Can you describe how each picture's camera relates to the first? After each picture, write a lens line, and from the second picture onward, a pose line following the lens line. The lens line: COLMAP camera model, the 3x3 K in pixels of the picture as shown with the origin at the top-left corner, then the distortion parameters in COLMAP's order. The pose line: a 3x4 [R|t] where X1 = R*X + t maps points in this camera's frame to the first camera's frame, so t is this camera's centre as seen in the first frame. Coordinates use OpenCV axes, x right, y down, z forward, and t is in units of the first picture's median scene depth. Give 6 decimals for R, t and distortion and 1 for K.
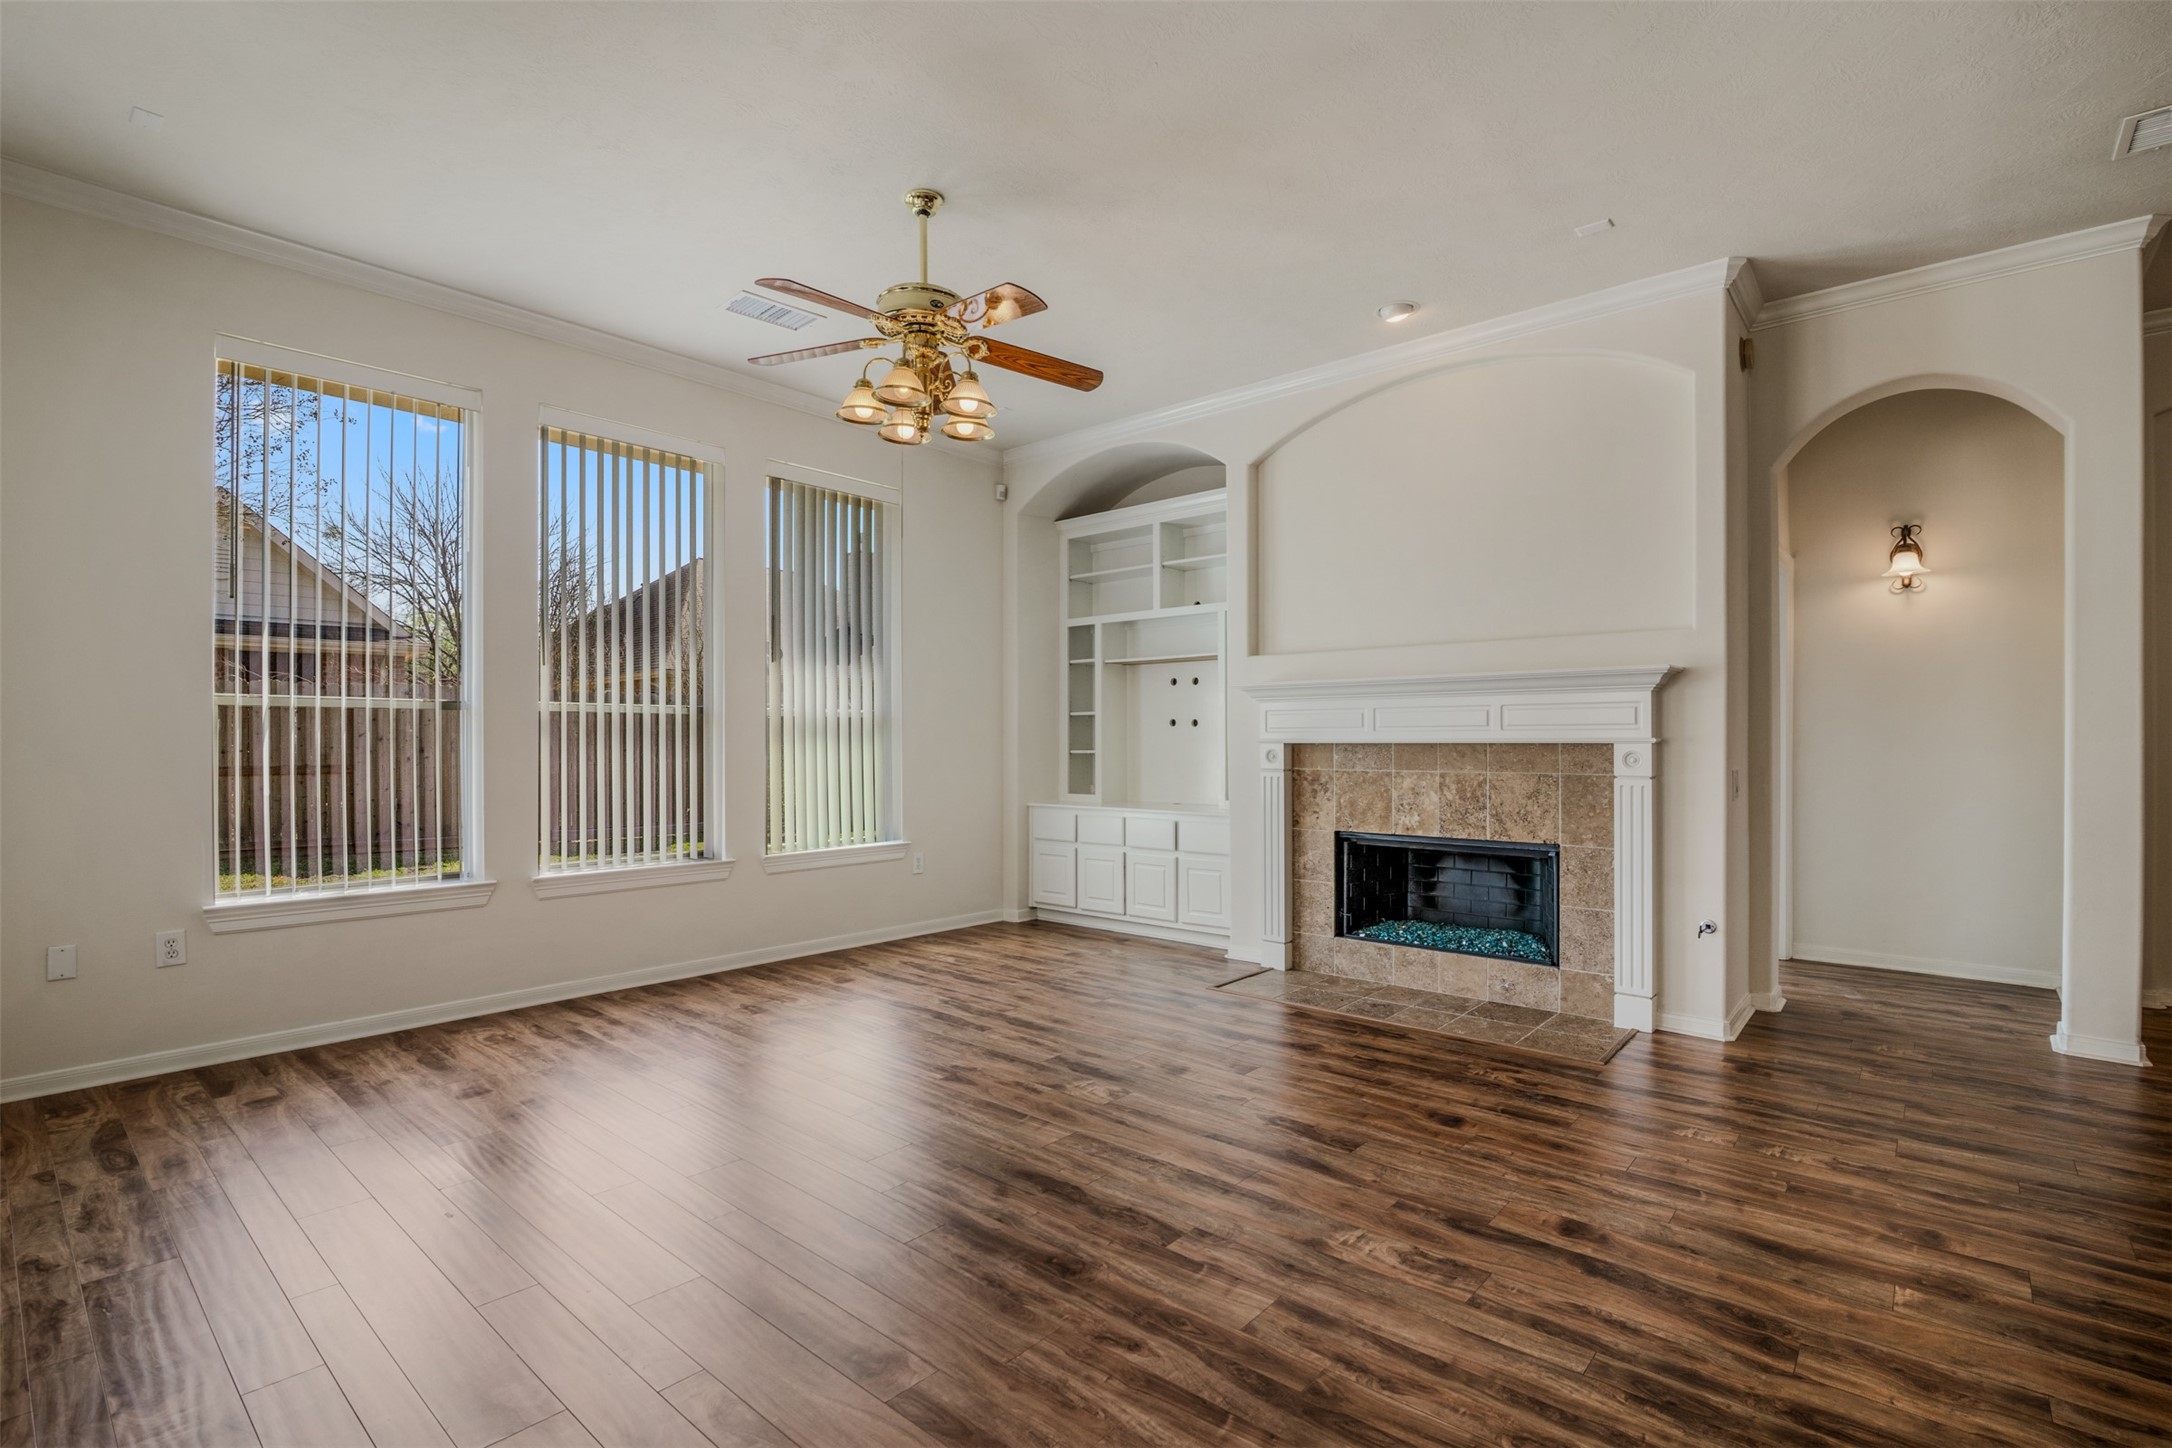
lens RADIAL K [[1000.0, 0, 1085.2], [0, 1000.0, 730.3], [0, 0, 1]] dist [-0.021237, 0.000038]
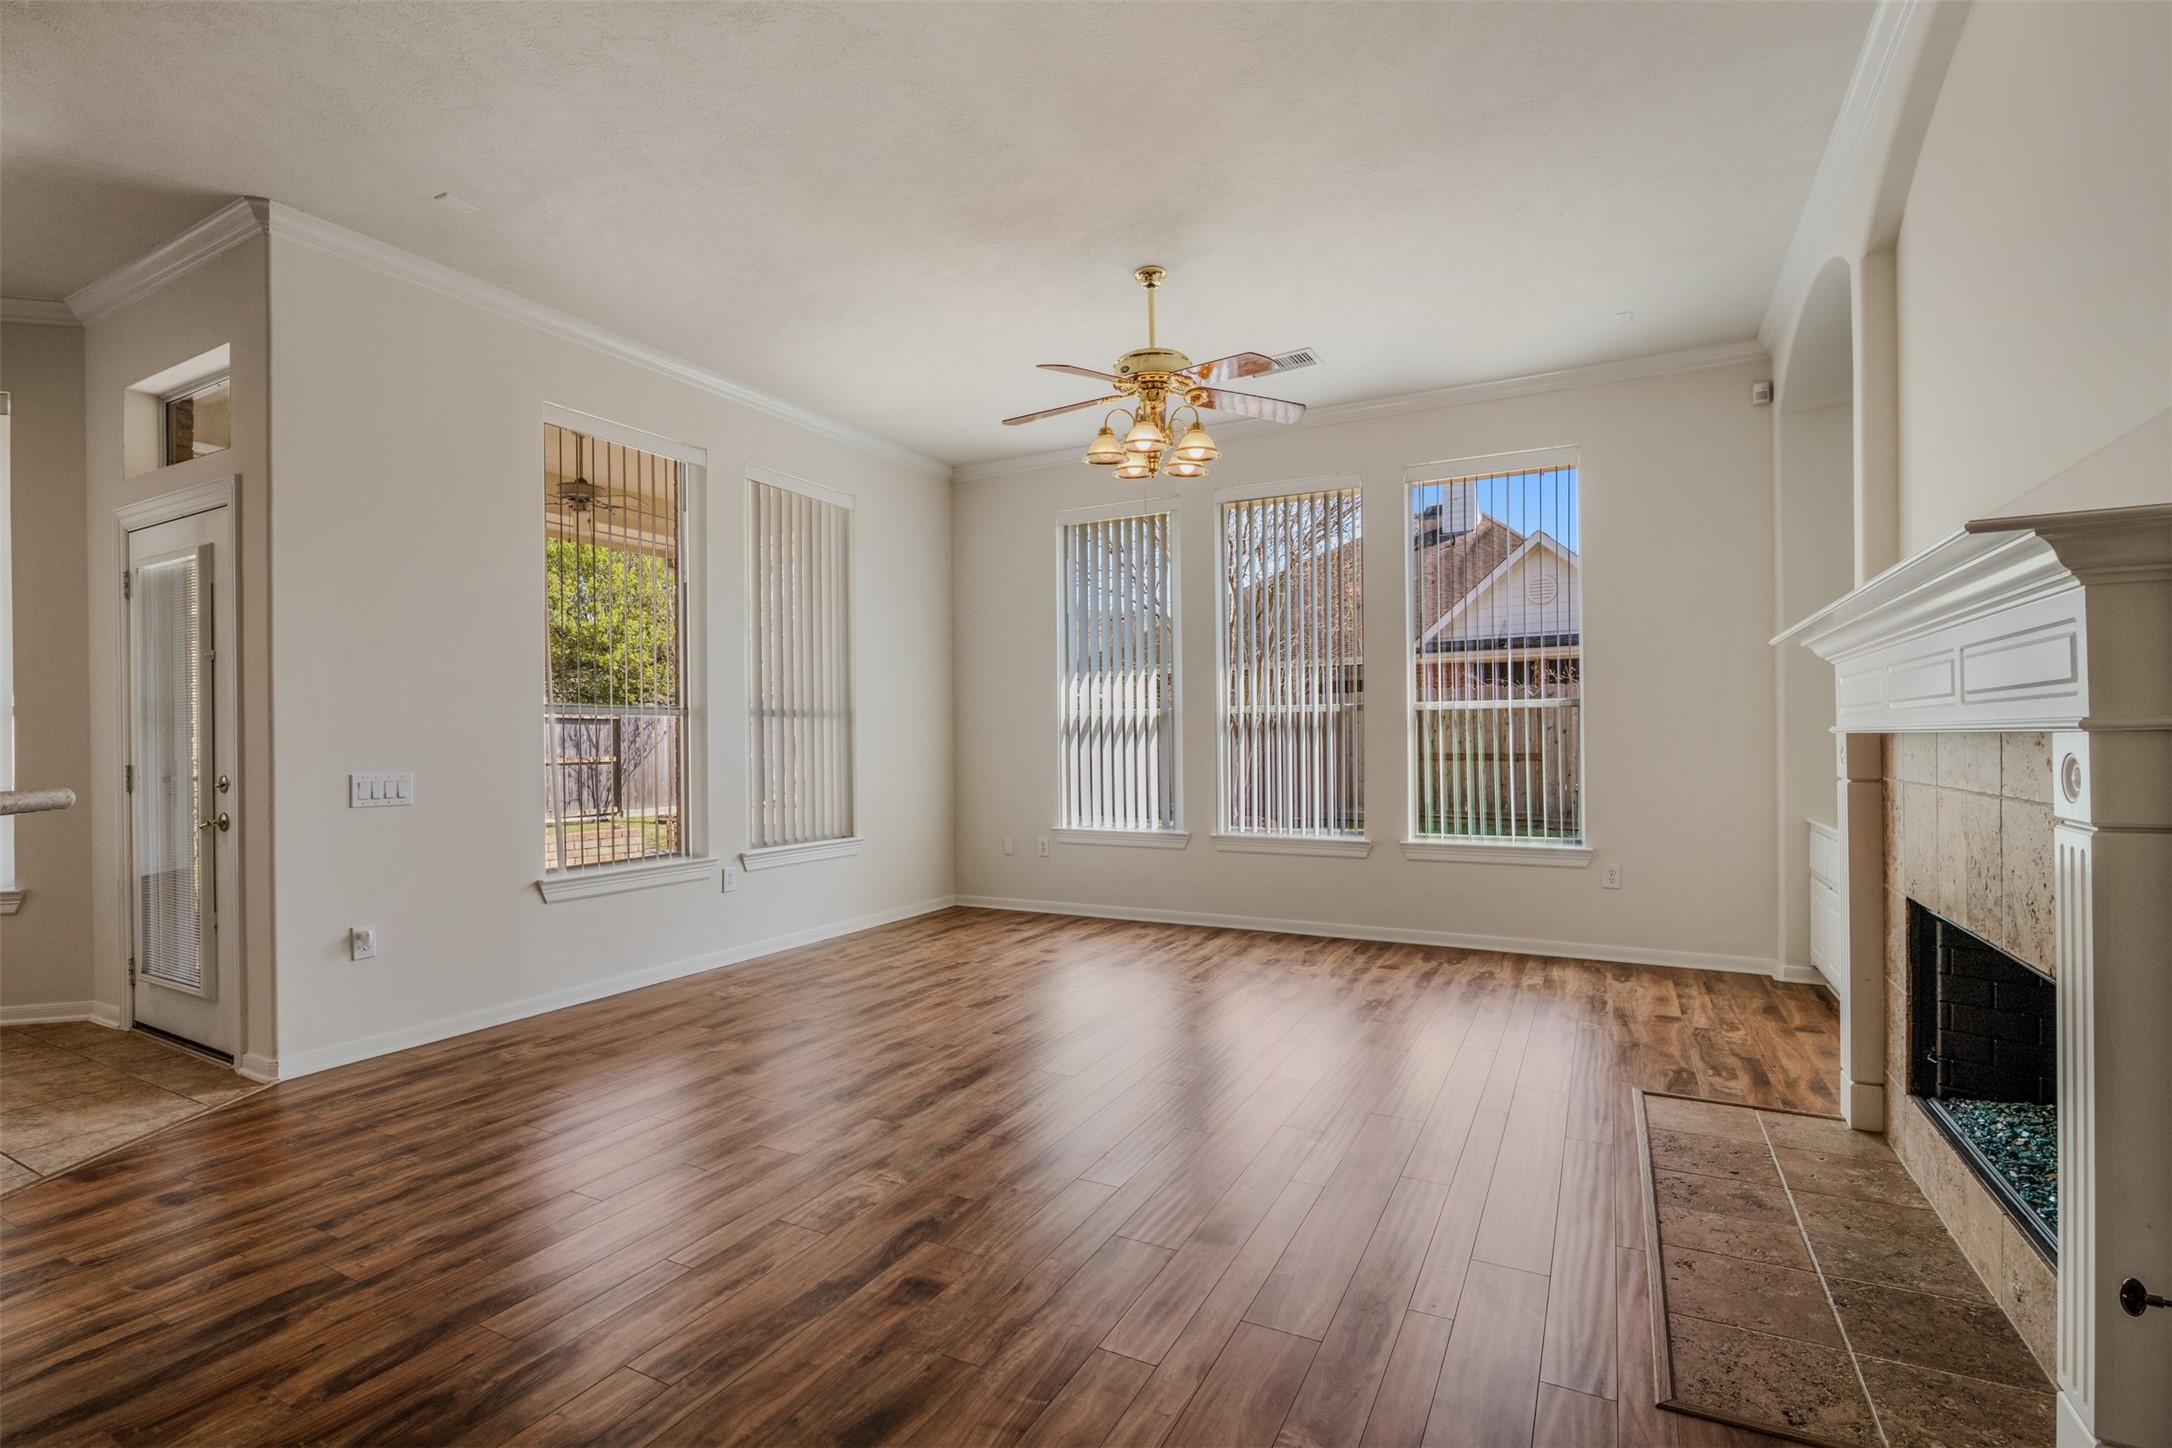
lens RADIAL K [[1000.0, 0, 1085.2], [0, 1000.0, 730.3], [0, 0, 1]] dist [-0.021237, 0.000038]
pose [[0.224729, -0.007808, -0.974390, 1.242645], [0.018308, 0.999825, -0.003790, 0.010038], [0.974249, -0.016988, 0.224833, 0.847288]]
